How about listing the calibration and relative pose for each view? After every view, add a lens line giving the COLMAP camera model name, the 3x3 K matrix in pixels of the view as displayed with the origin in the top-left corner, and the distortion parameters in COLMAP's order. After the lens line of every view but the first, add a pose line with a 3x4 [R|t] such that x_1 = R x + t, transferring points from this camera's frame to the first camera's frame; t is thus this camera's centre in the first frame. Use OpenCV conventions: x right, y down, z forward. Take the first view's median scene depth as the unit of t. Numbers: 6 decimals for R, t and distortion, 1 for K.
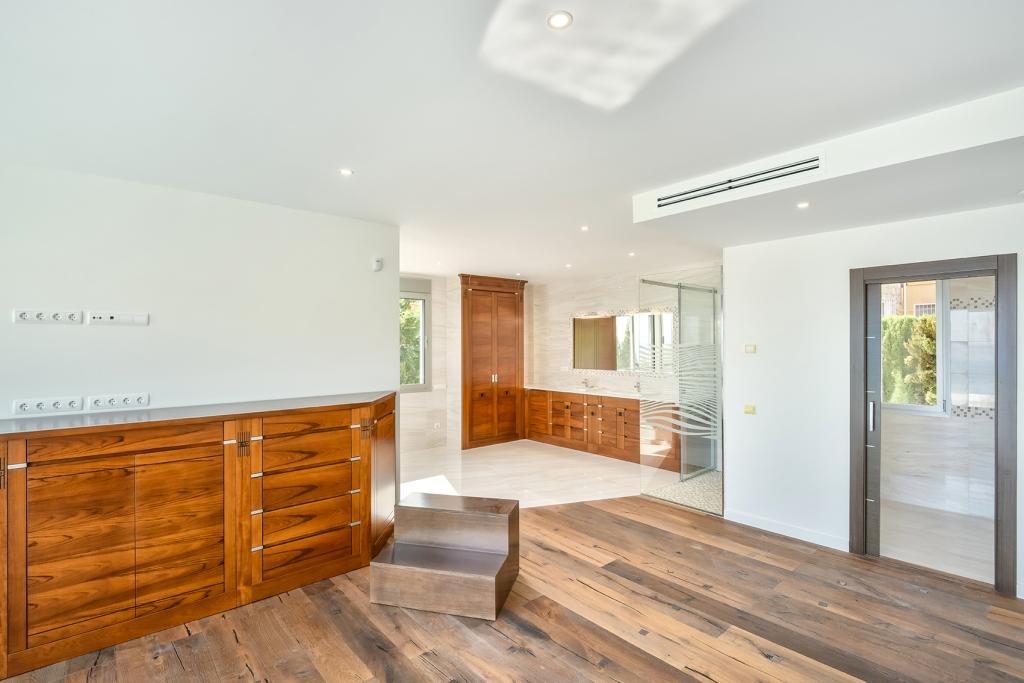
lens RADIAL K [[488.2, 0, 512.1], [0, 488.2, 341.2], [0, 0, 1]] dist [-0.003667, -0.000383]
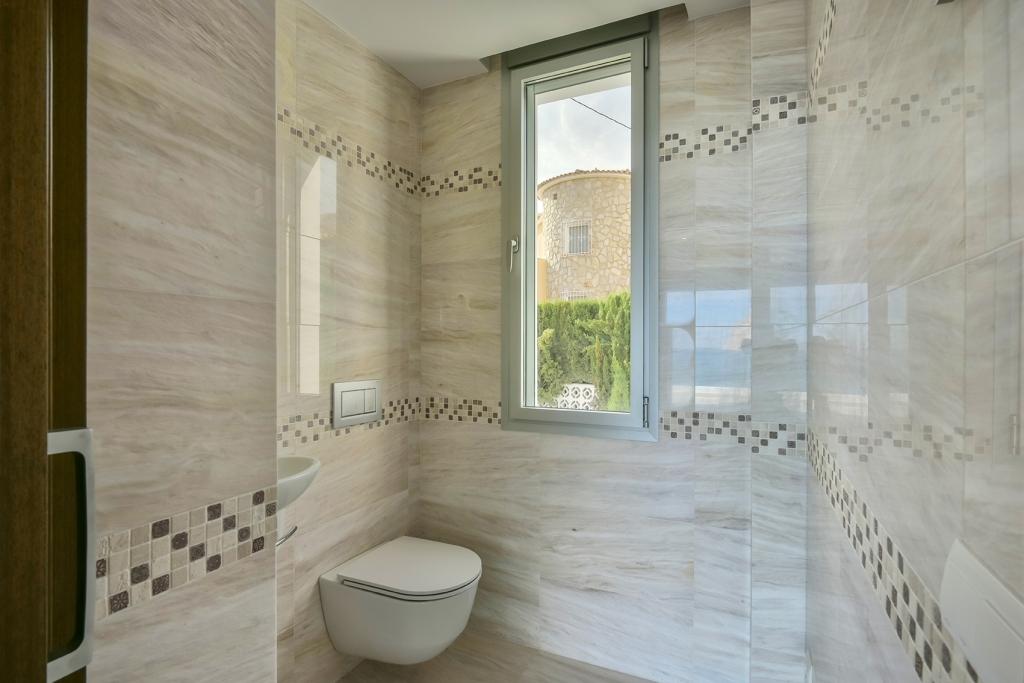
lens RADIAL K [[488.2, 0, 515.7], [0, 488.2, 345.0], [0, 0, 1]] dist [-0.003667, -0.000383]
pose [[0.925098, 0.005187, 0.379694, 0.365886], [-0.007325, 0.999964, 0.004188, 0.044899], [-0.379659, -0.006656, 0.925103, 0.386242]]
